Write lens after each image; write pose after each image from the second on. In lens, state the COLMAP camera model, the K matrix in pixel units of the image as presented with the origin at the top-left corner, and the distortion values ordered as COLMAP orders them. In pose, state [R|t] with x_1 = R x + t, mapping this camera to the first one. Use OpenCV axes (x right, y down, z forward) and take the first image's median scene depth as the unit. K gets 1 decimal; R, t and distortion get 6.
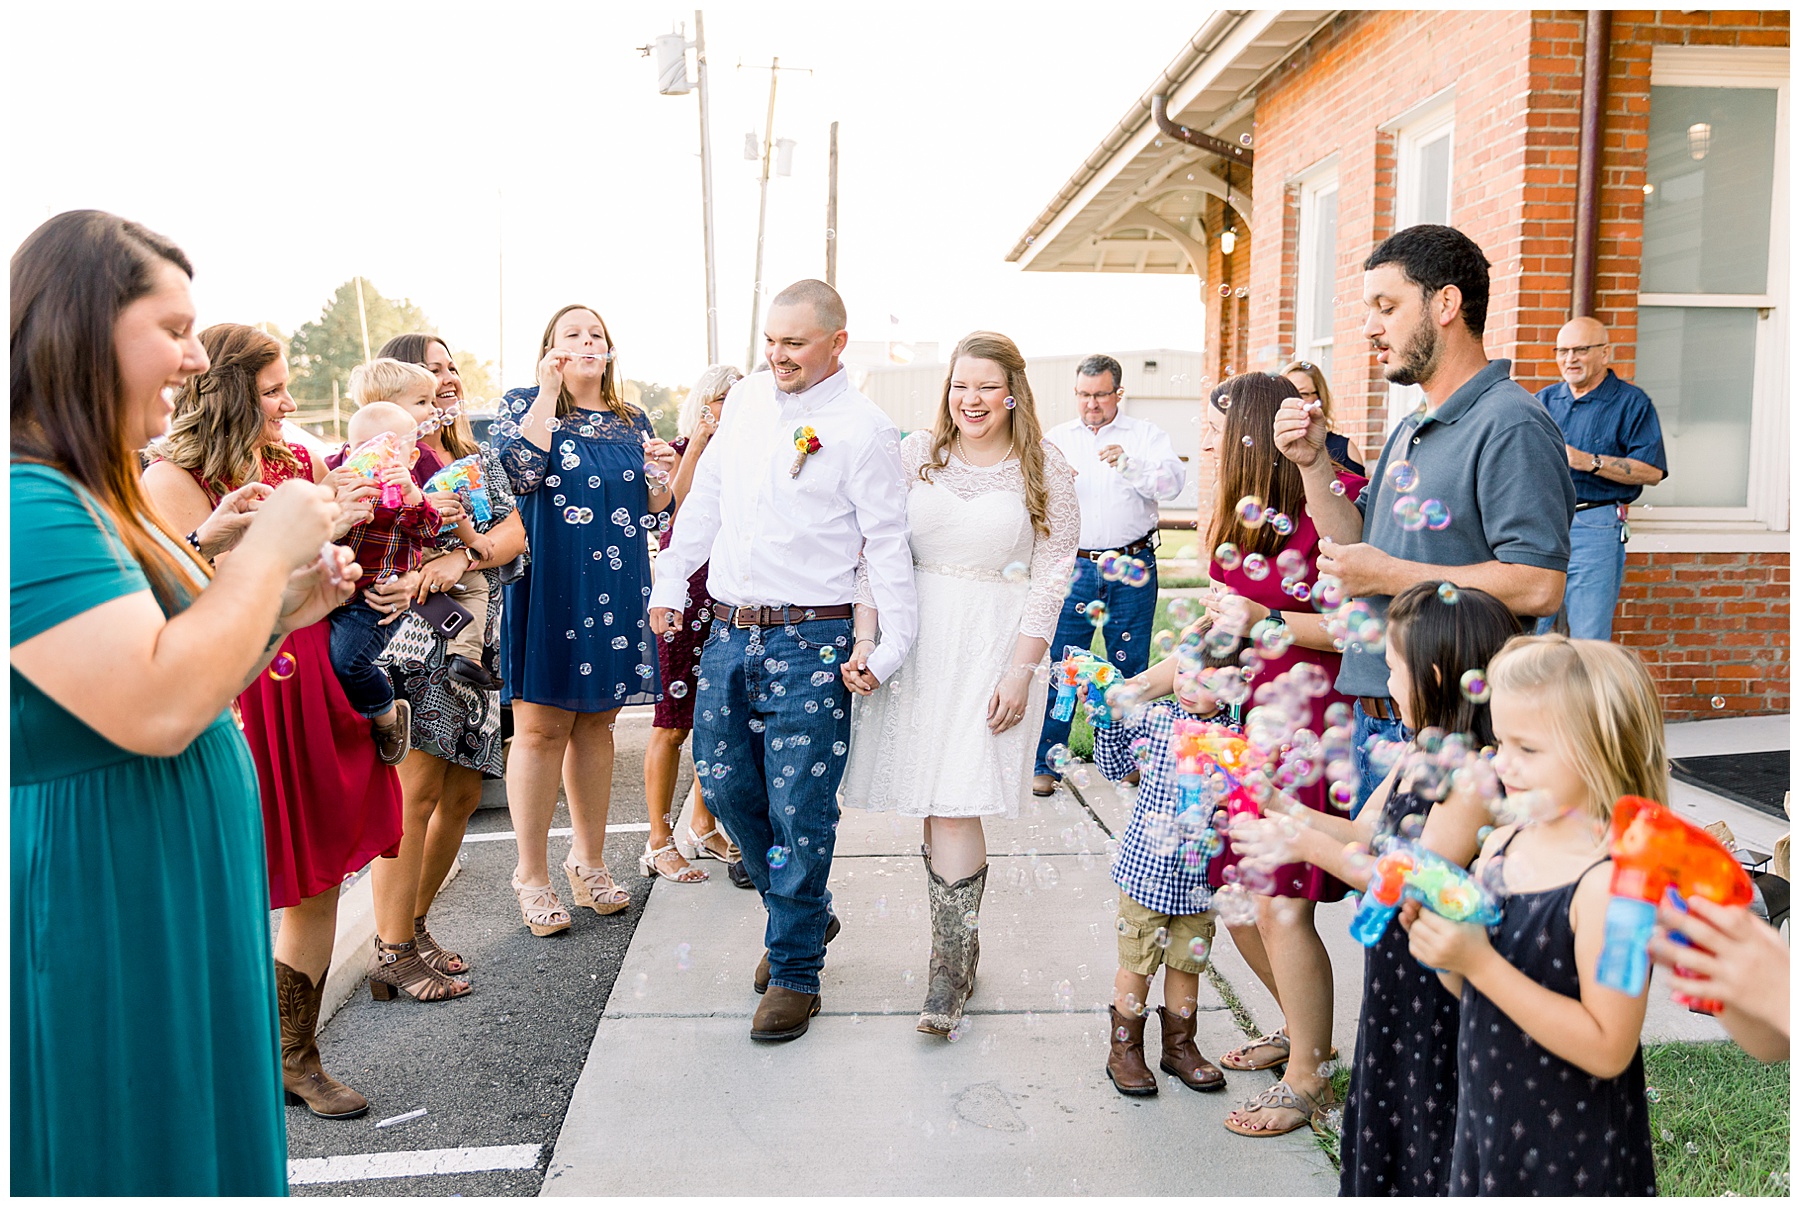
lens RADIAL K [[1801.8, 0, 900.0], [0, 1801.8, 603.5], [0, 0, 1]] dist [0.003919, 0.000494]
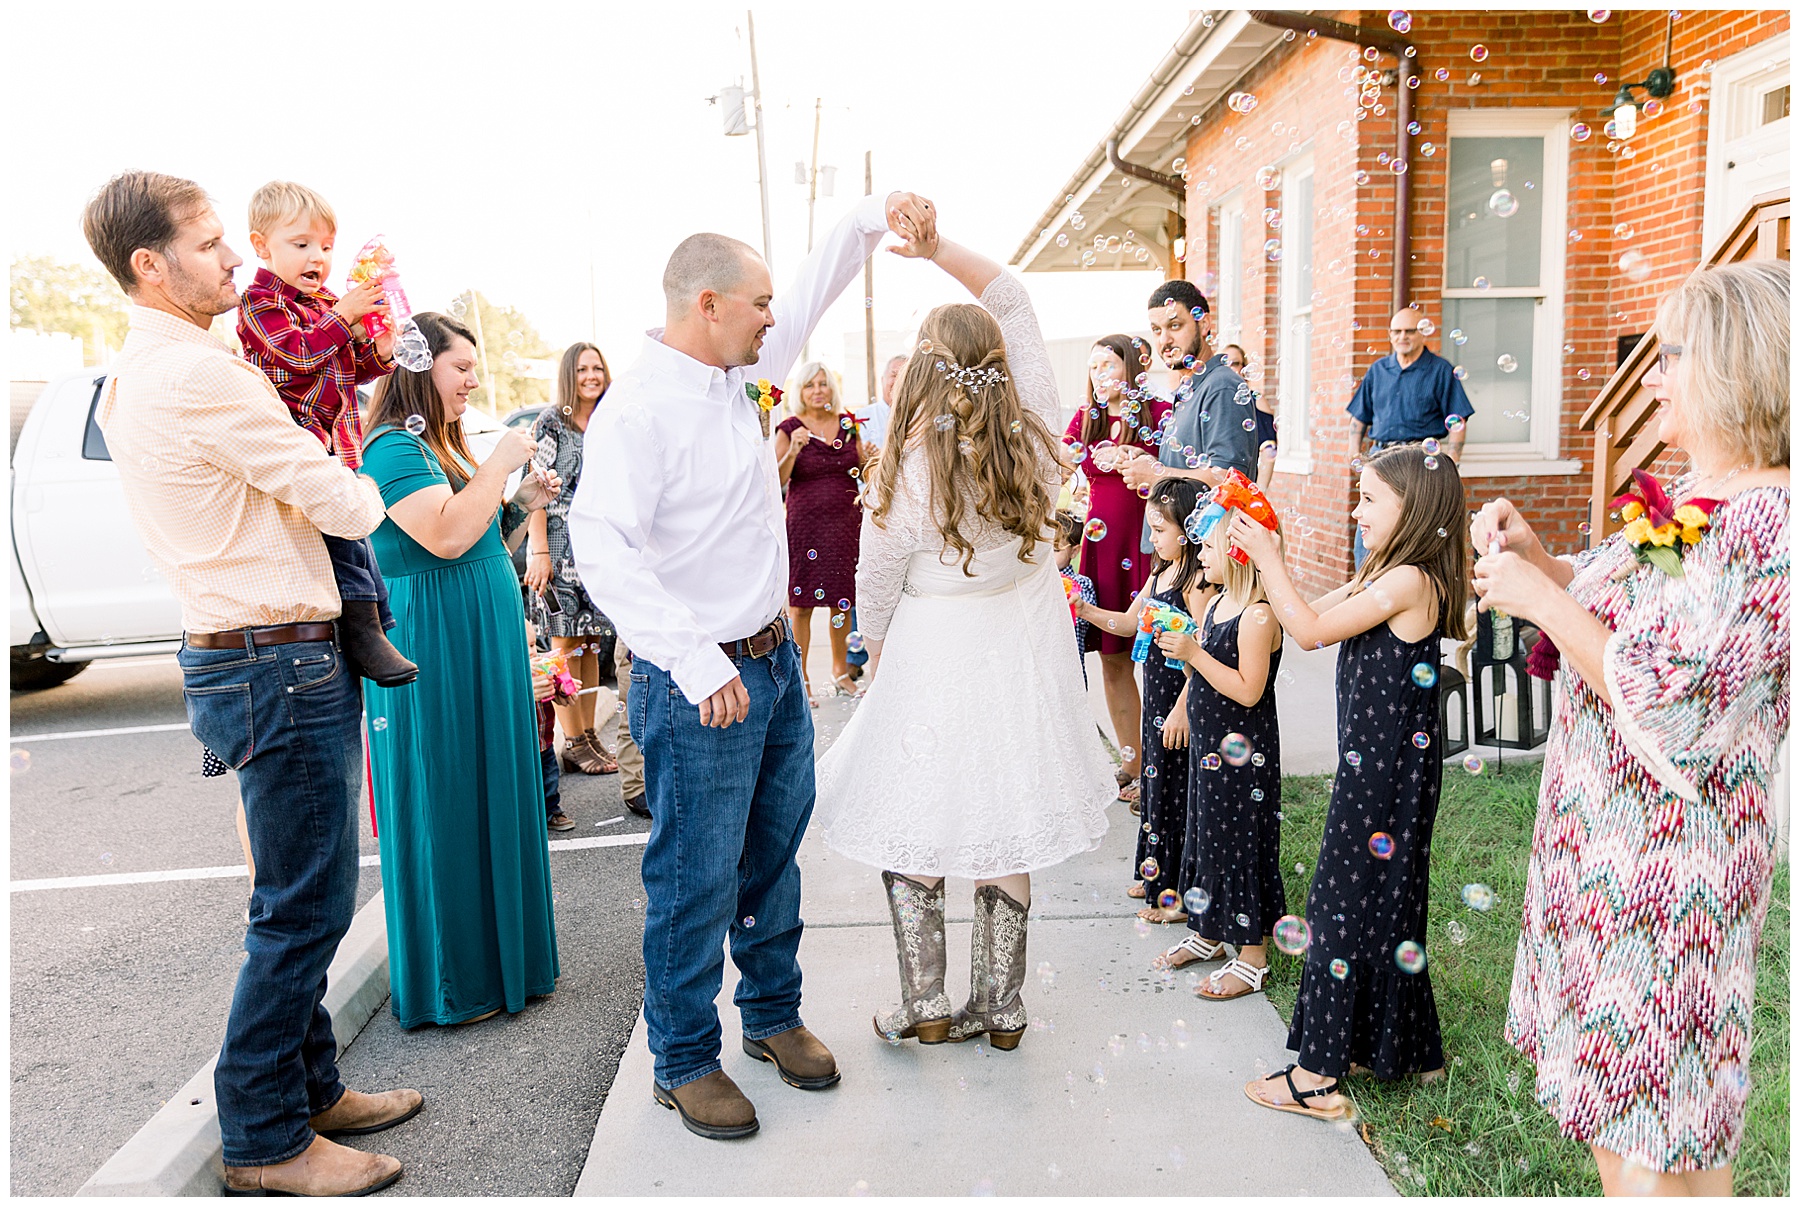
lens RADIAL K [[1595.3, 0, 889.9], [0, 1595.3, 627.9], [0, 0, 1]] dist [-0.005774, -0.001572]
pose [[0.999105, -0.024642, -0.034390, 0.016235], [0.026056, 0.998806, 0.041315, 0.019629], [0.033330, -0.042174, 0.998554, -0.187311]]
